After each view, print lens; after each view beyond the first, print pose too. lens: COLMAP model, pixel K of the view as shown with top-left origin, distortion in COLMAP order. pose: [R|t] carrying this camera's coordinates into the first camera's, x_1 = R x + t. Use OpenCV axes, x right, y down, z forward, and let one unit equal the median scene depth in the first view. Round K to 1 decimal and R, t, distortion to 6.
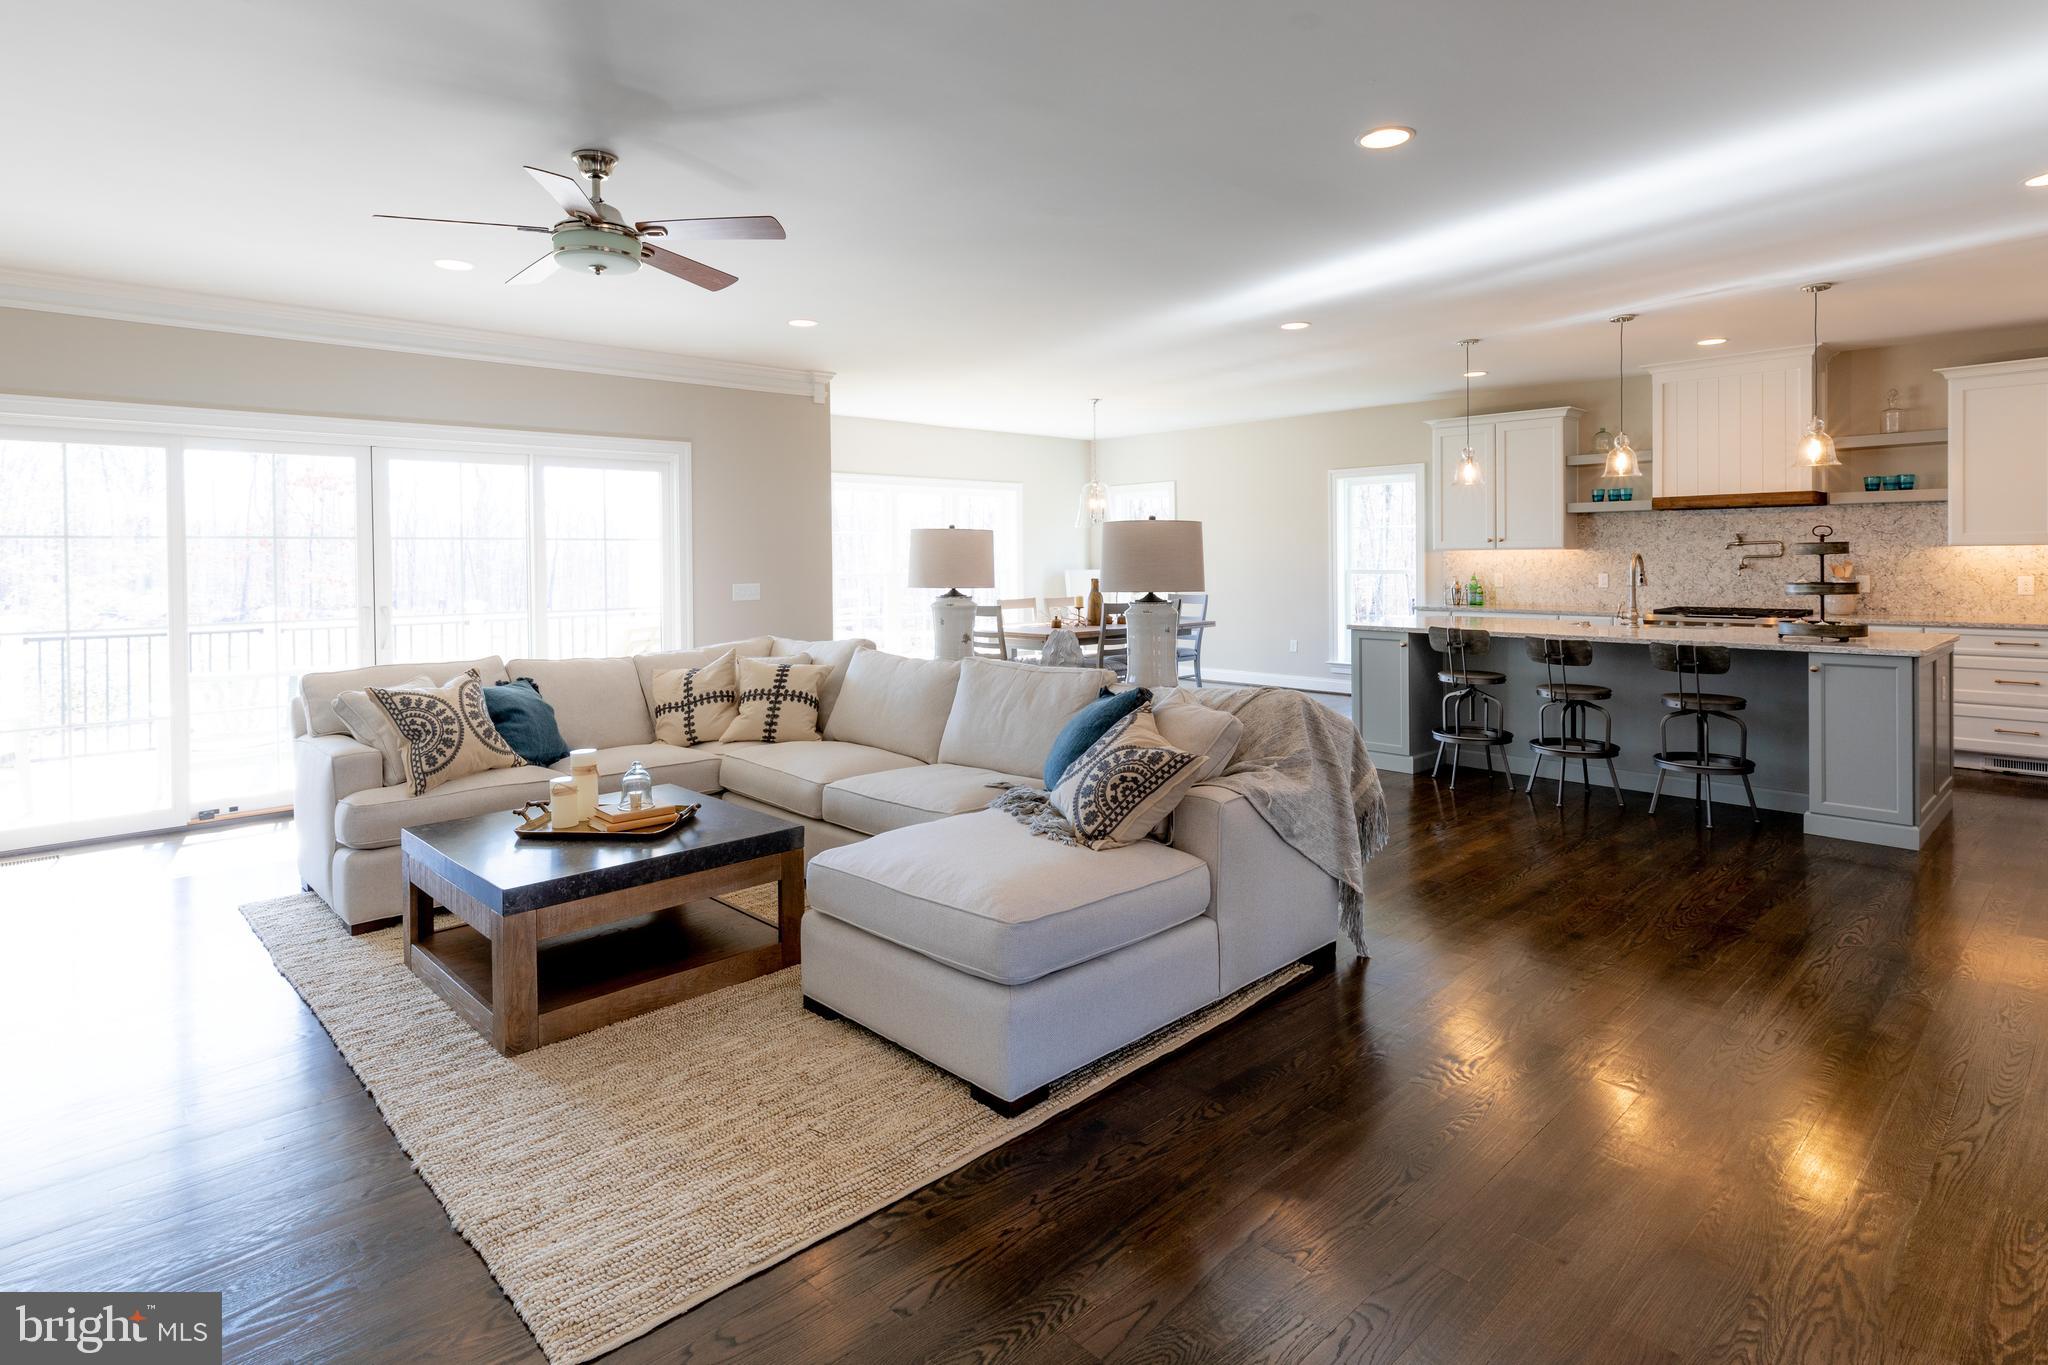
lens RADIAL K [[1059.4, 0, 998.5], [0, 1059.4, 569.0], [0, 0, 1]] dist [0.003949, -0.000095]
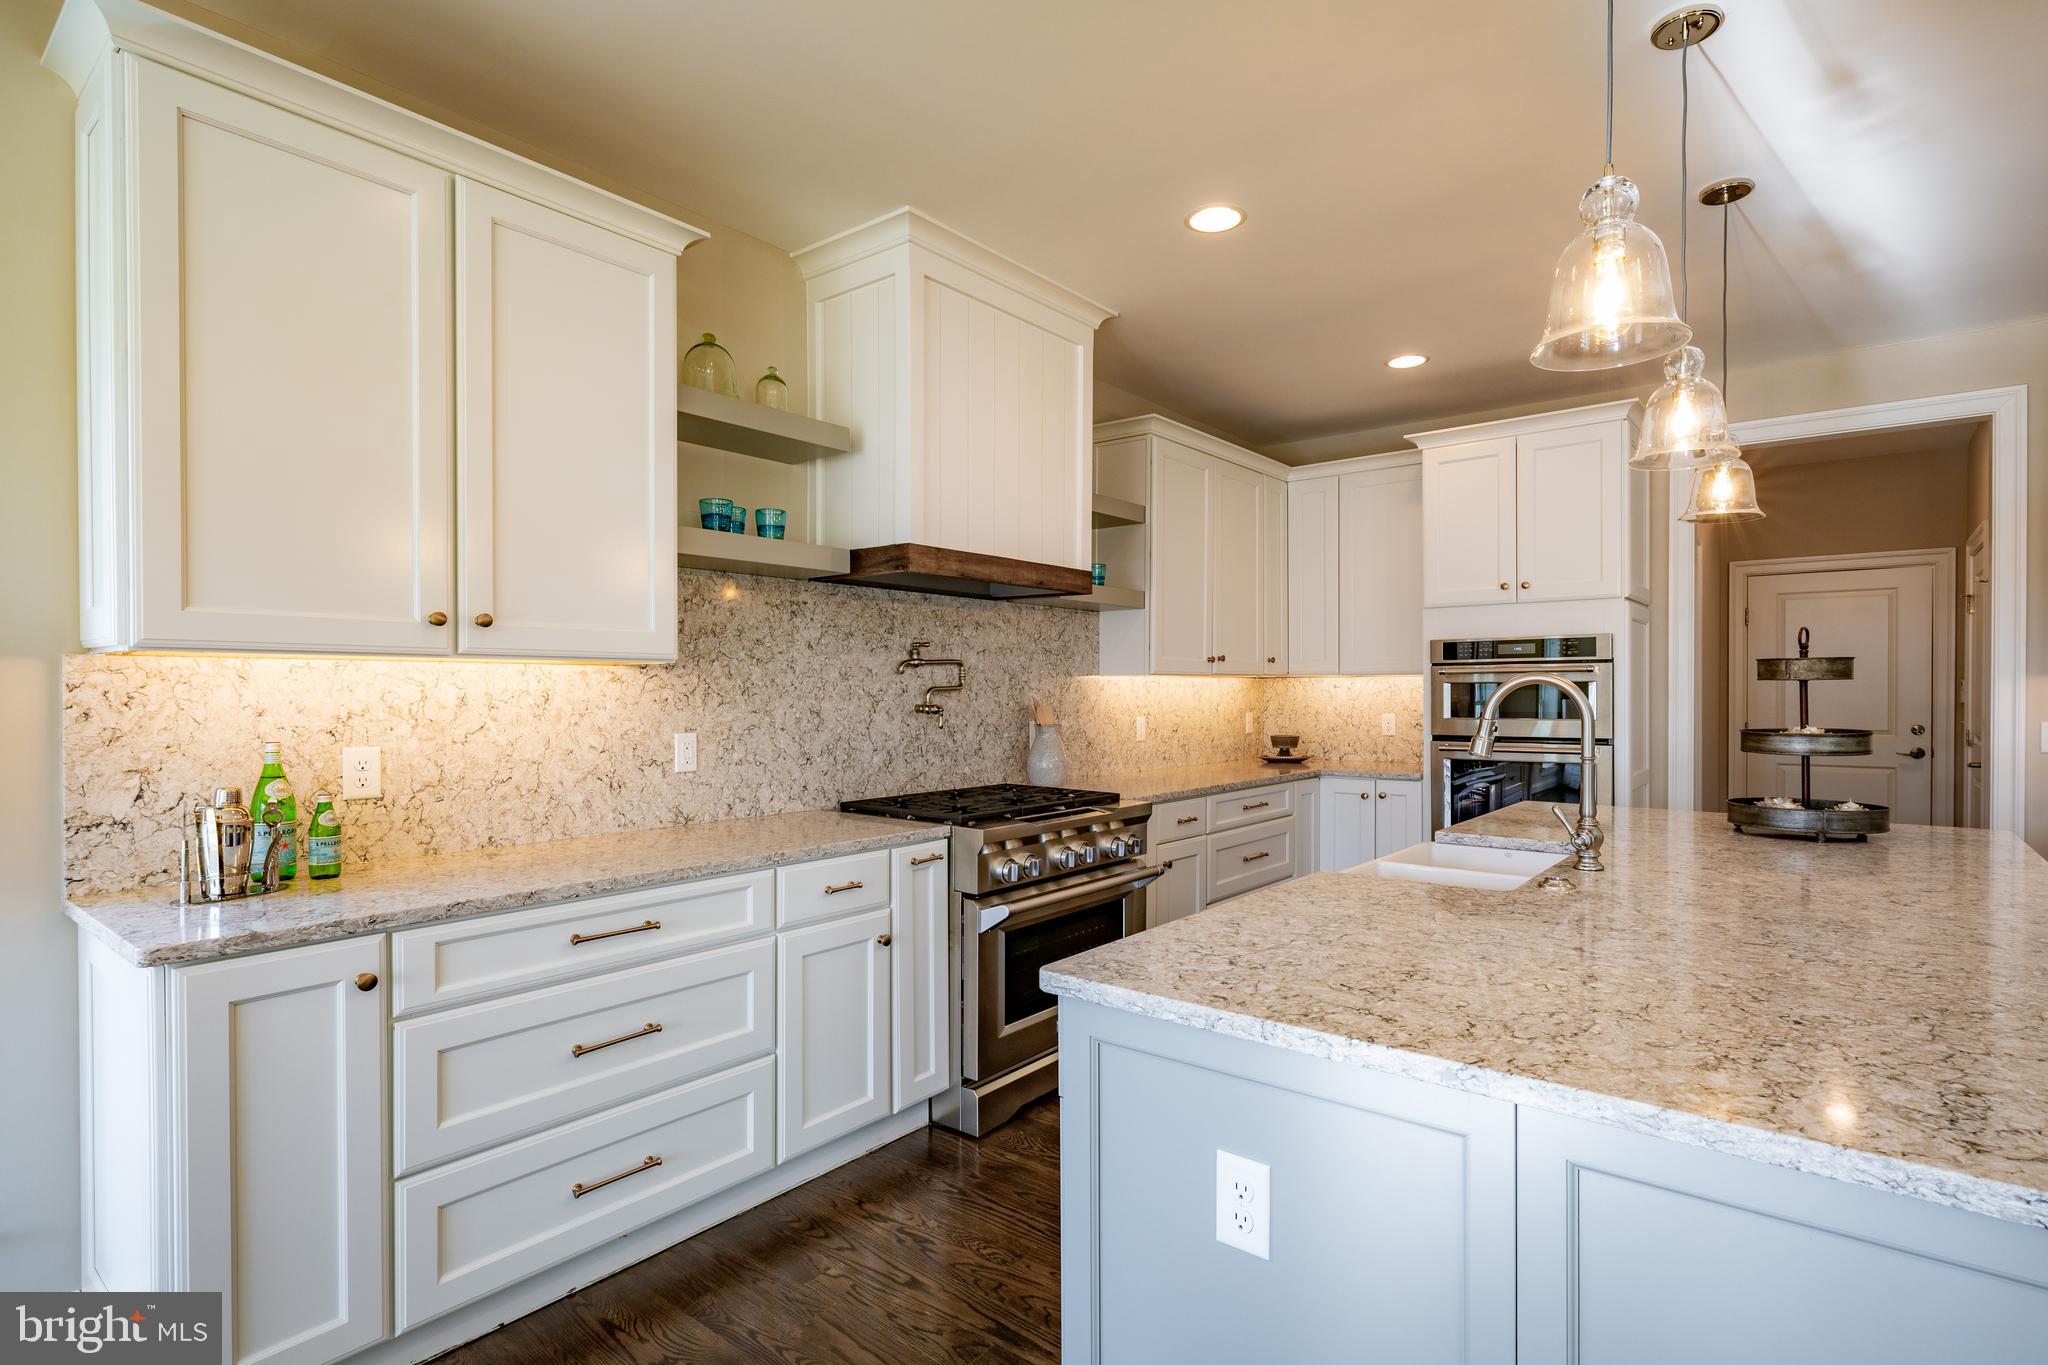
lens RADIAL K [[1006.1, 0, 1057.5], [0, 1006.1, 697.5], [0, 0, 1]] dist [0.003126, 0.000570]
pose [[-0.163310, 0.000842, 0.986574, 0.244474], [0.012883, 0.999916, 0.001279, -0.008079], [-0.986491, 0.012919, -0.163308, 1.099637]]
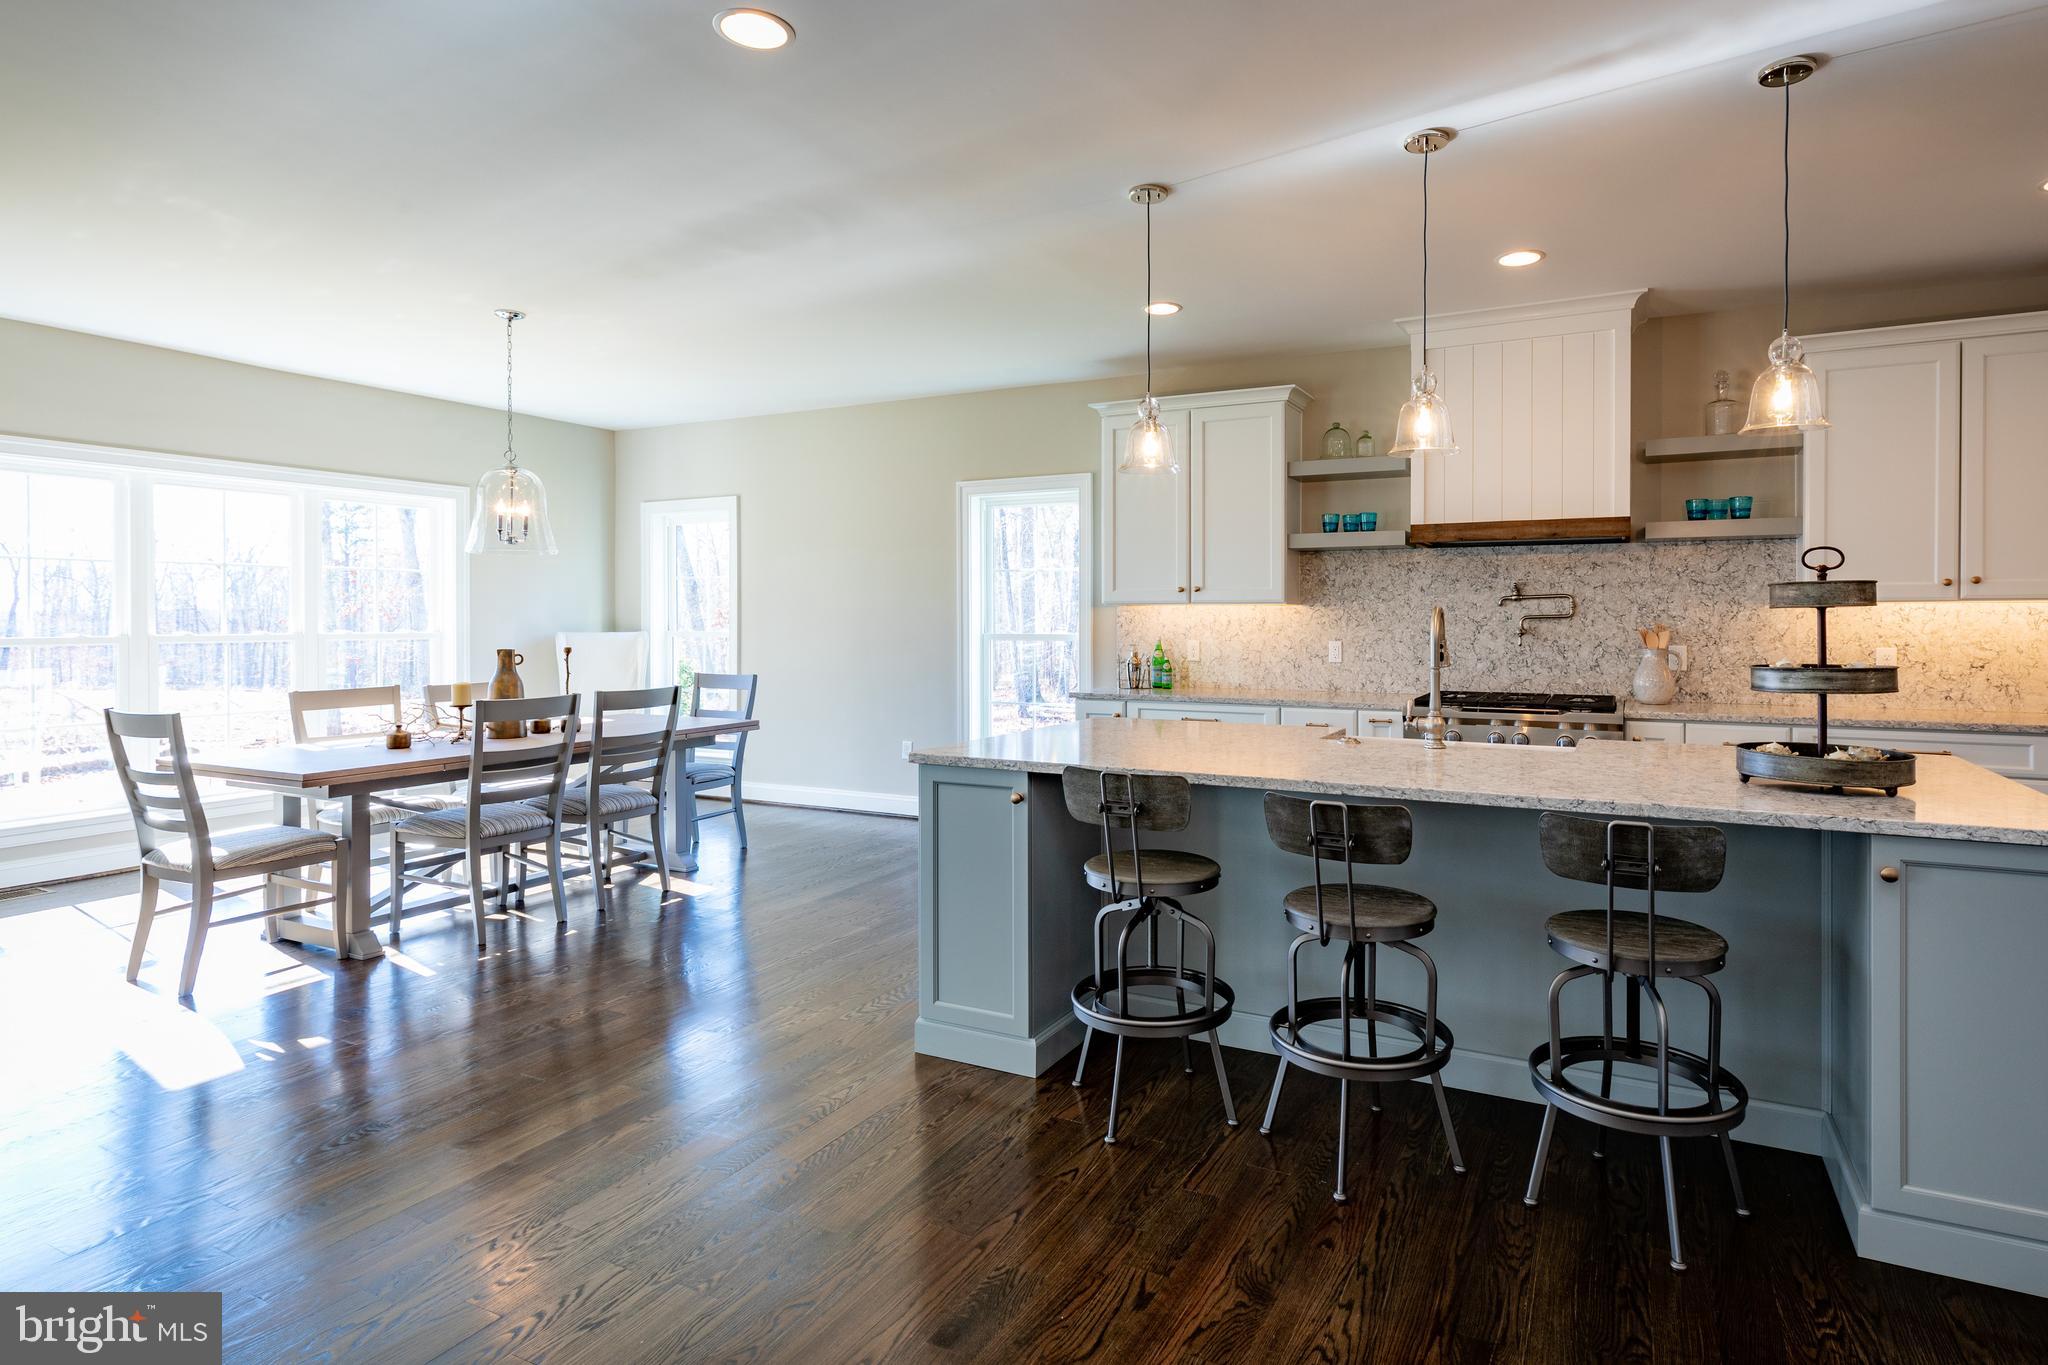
lens RADIAL K [[1061.8, 0, 1117.7], [0, 1061.8, 624.1], [0, 0, 1]] dist [0.004257, 0.000970]
pose [[0.928176, 0.006934, 0.372077, 0.229005], [-0.004212, 0.999958, -0.008126, -0.000611], [-0.372118, 0.005975, 0.928166, 0.507754]]
